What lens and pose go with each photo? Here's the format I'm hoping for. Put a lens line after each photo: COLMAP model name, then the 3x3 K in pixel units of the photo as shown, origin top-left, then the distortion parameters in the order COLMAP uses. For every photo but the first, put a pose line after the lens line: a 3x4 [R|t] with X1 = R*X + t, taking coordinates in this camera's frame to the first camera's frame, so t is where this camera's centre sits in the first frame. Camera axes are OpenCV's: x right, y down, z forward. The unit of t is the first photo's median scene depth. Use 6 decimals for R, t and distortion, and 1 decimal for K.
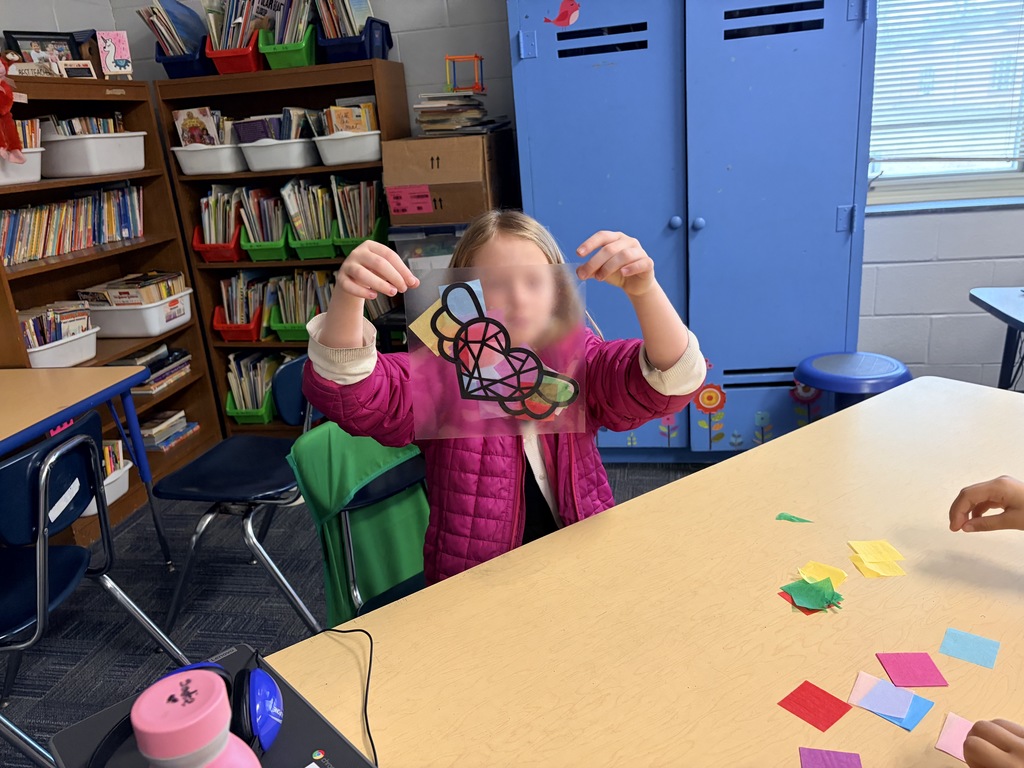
lens RADIAL K [[766.3, 0, 512.0], [0, 766.3, 384.0], [0, 0, 1]] dist [0.007615, -0.035073]
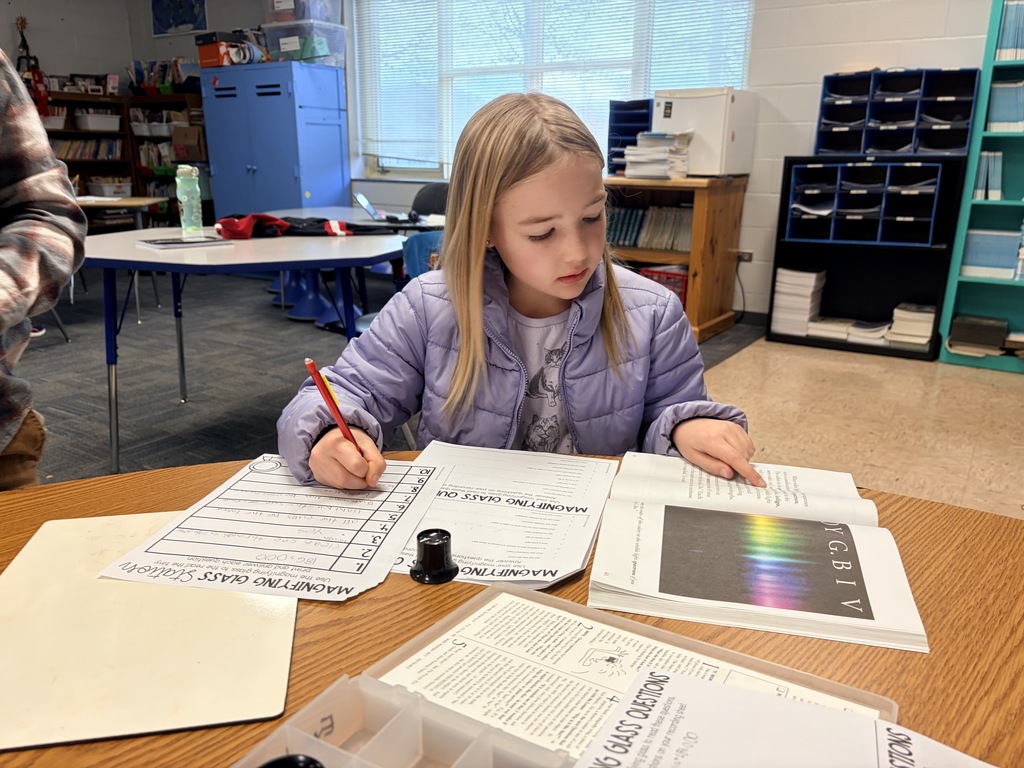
lens RADIAL K [[766.3, 0, 512.0], [0, 766.3, 384.0], [0, 0, 1]] dist [0.007615, -0.035073]
pose [[0.924171, 0.193135, -0.329556, 1.698177], [-0.202766, 0.979213, 0.005249, 0.251793], [0.323720, 0.061972, 0.944121, -0.880084]]
